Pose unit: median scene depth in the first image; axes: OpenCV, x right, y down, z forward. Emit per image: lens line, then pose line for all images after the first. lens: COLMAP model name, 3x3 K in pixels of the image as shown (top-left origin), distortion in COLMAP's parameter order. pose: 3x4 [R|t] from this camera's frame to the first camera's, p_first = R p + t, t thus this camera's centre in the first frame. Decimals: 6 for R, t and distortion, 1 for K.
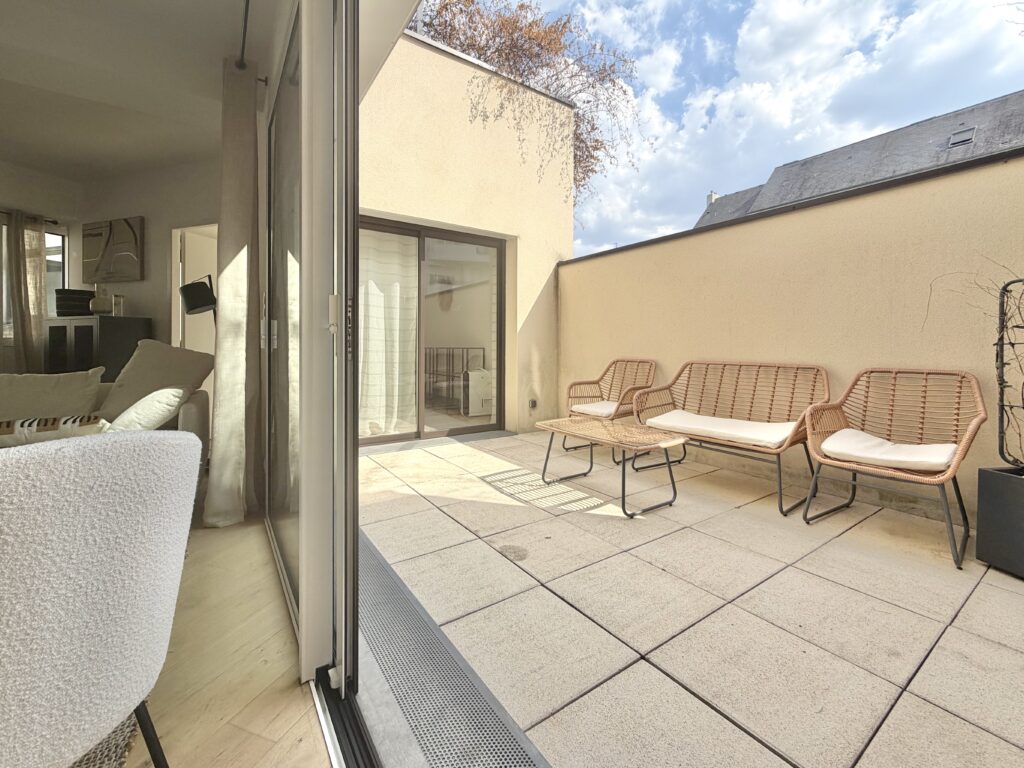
lens RADIAL K [[434.2, 0, 512.1], [0, 434.2, 351.1], [0, 0, 1]] dist [-0.001026, -0.000050]
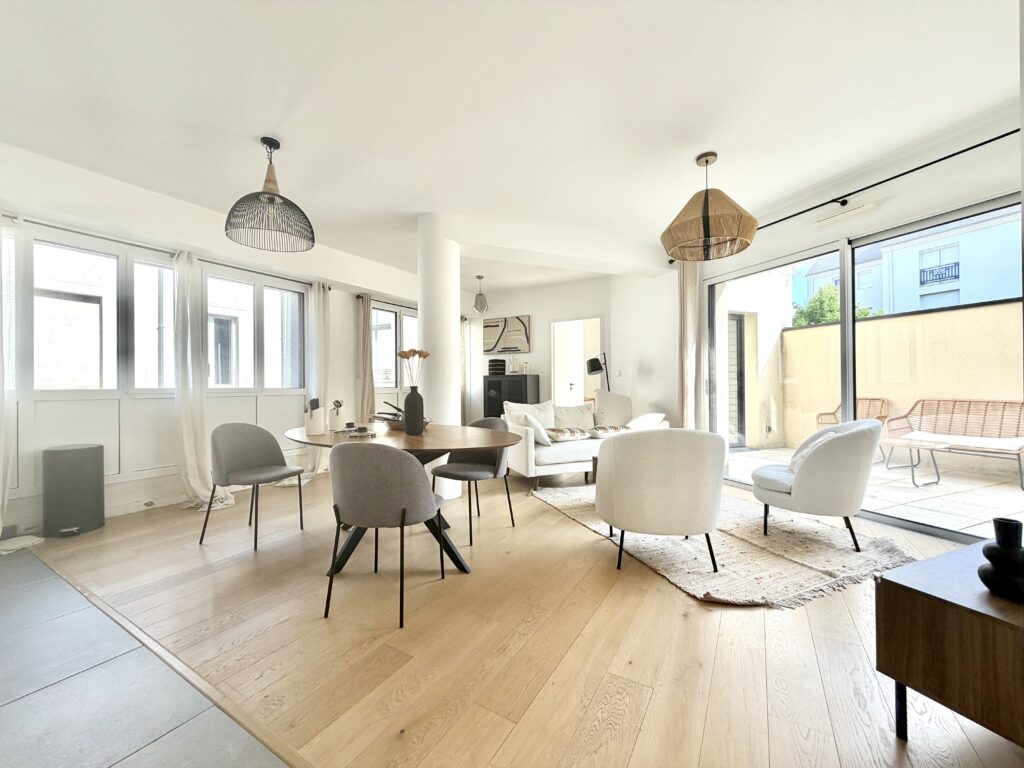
lens RADIAL K [[406.6, 0, 513.0], [0, 406.6, 383.9], [0, 0, 1]] dist [0.001109, 0.000215]
pose [[0.976467, -0.010882, -0.215393, -0.571279], [0.008547, 0.999894, -0.011770, -0.021269], [0.215498, 0.009652, 0.976457, -0.579947]]
